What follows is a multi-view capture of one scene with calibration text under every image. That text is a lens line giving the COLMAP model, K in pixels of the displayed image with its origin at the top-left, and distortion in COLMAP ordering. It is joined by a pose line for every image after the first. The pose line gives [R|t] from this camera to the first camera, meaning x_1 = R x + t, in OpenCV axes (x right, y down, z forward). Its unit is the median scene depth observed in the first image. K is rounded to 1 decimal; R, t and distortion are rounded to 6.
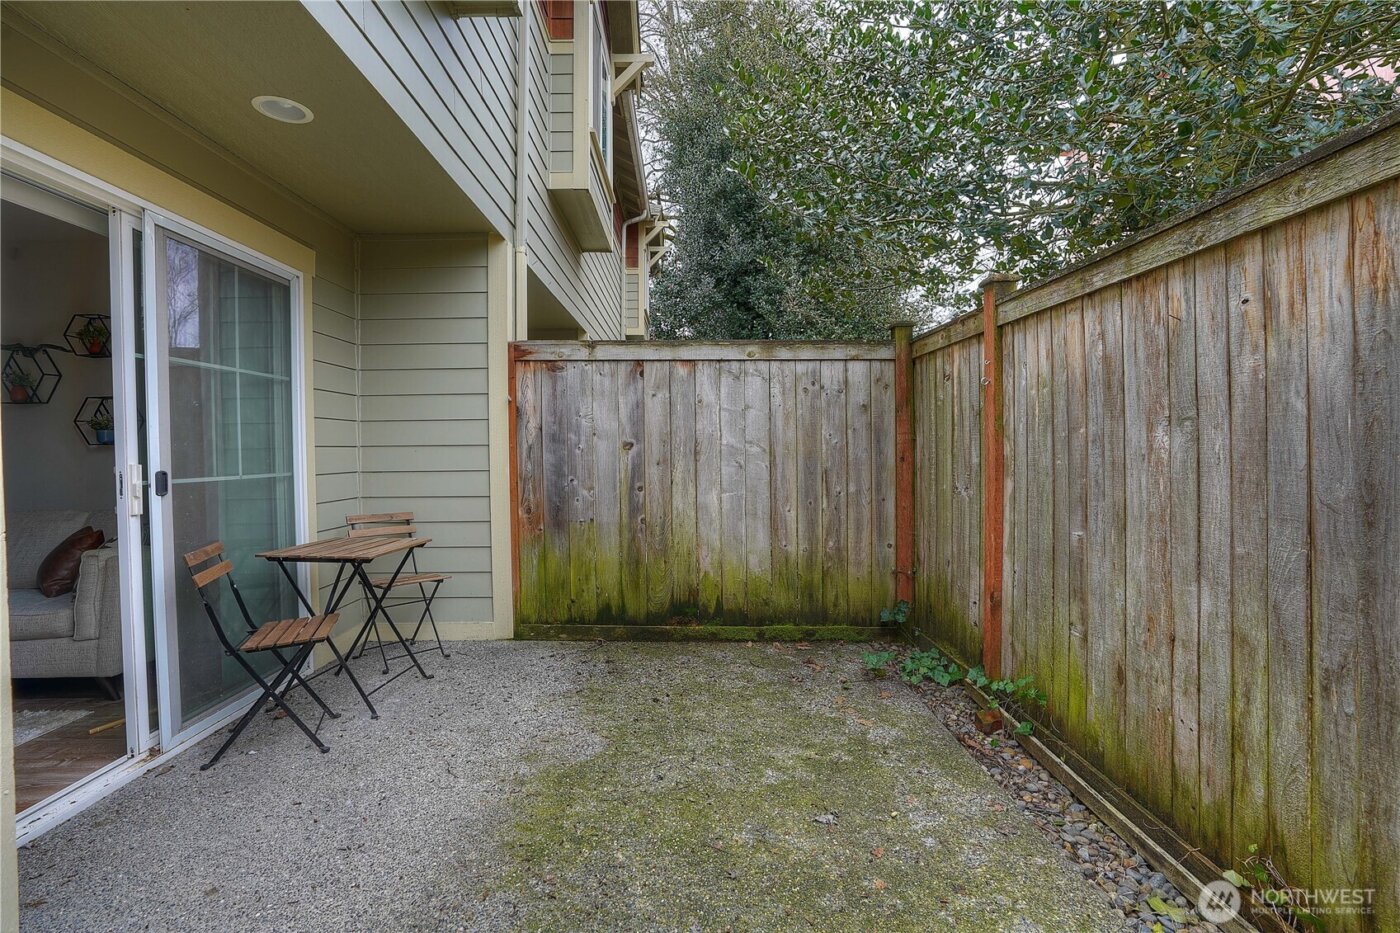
lens RADIAL K [[646.0, 0, 700.0], [0, 646.0, 466.5], [0, 0, 1]] dist [-0.068894, 0.029511]
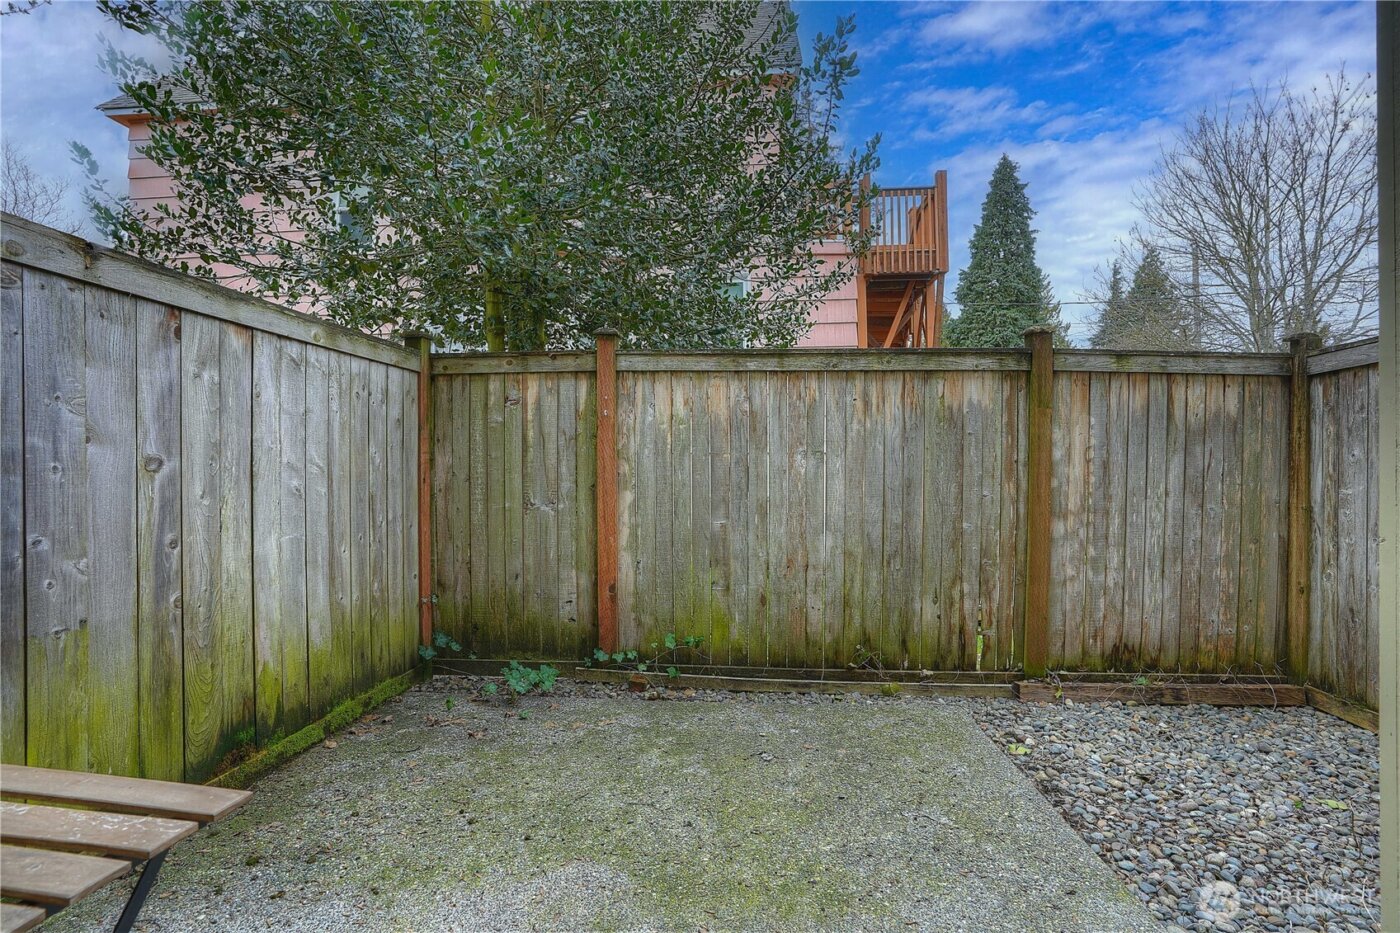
lens RADIAL K [[647.3, 0, 708.2], [0, 647.3, 462.4], [0, 0, 1]] dist [-0.070339, 0.030370]
pose [[0.106468, 0.009702, 0.994269, -0.570975], [0.033934, 0.999334, -0.013385, -0.011437], [-0.993737, 0.035164, 0.106068, 0.501270]]
